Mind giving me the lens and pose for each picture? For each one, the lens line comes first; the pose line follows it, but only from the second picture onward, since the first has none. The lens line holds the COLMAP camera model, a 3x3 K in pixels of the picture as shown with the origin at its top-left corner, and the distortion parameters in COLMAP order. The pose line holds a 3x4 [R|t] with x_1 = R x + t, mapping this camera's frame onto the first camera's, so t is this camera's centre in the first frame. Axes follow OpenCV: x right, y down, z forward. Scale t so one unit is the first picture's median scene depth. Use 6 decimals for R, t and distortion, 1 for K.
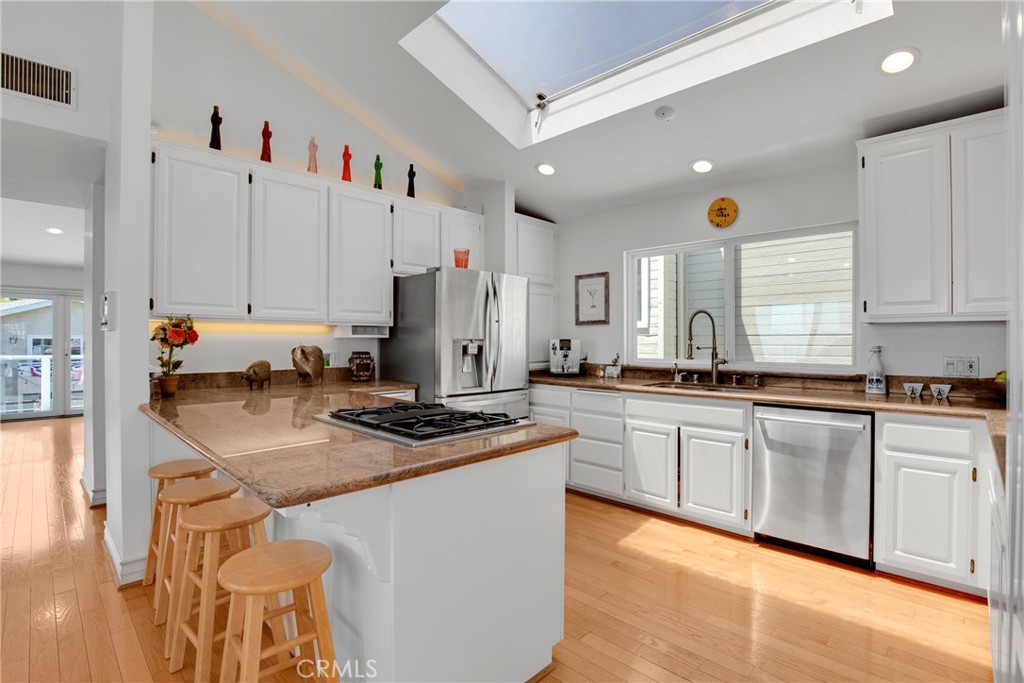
lens RADIAL K [[482.1, 0, 501.0], [0, 482.1, 340.1], [0, 0, 1]] dist [-0.015699, 0.000667]
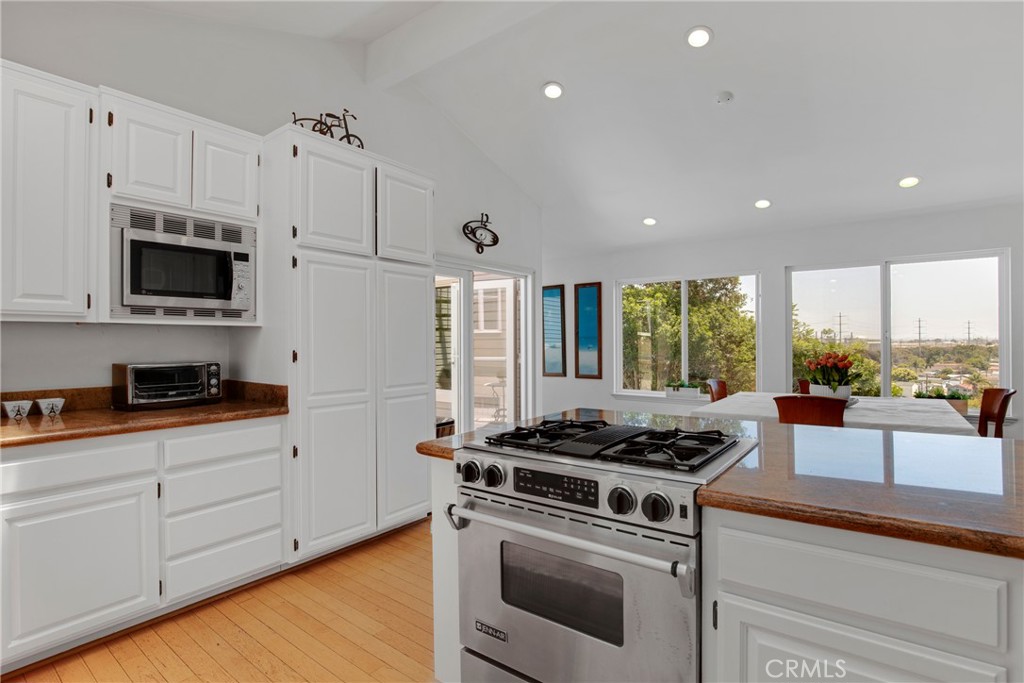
lens RADIAL K [[482.1, 0, 516.9], [0, 482.1, 346.4], [0, 0, 1]] dist [-0.015699, 0.000667]
pose [[-0.990265, 0.012862, -0.138603, 0.221296], [0.014401, 0.999845, -0.010106, 0.023266], [0.138451, -0.012003, -0.990297, 1.176848]]
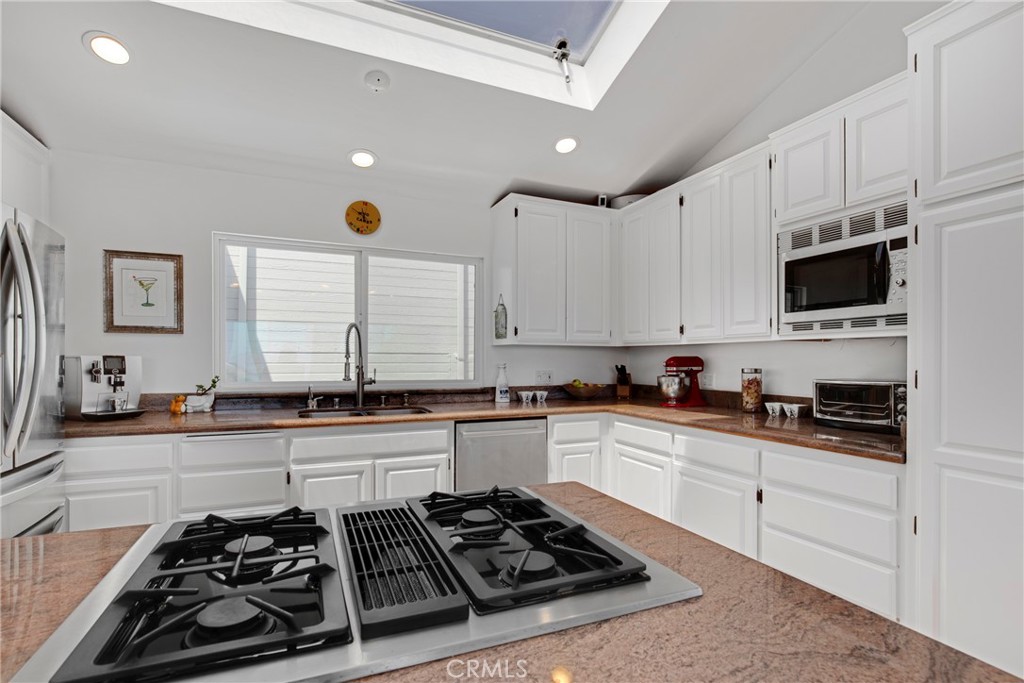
lens RADIAL K [[482.1, 0, 486.5], [0, 482.1, 361.7], [0, 0, 1]] dist [-0.015699, 0.000667]
pose [[0.368063, -0.003803, 0.929793, -0.283154], [-0.004047, 0.999976, 0.005692, 0.000672], [-0.929792, -0.005858, 0.368039, 0.423146]]
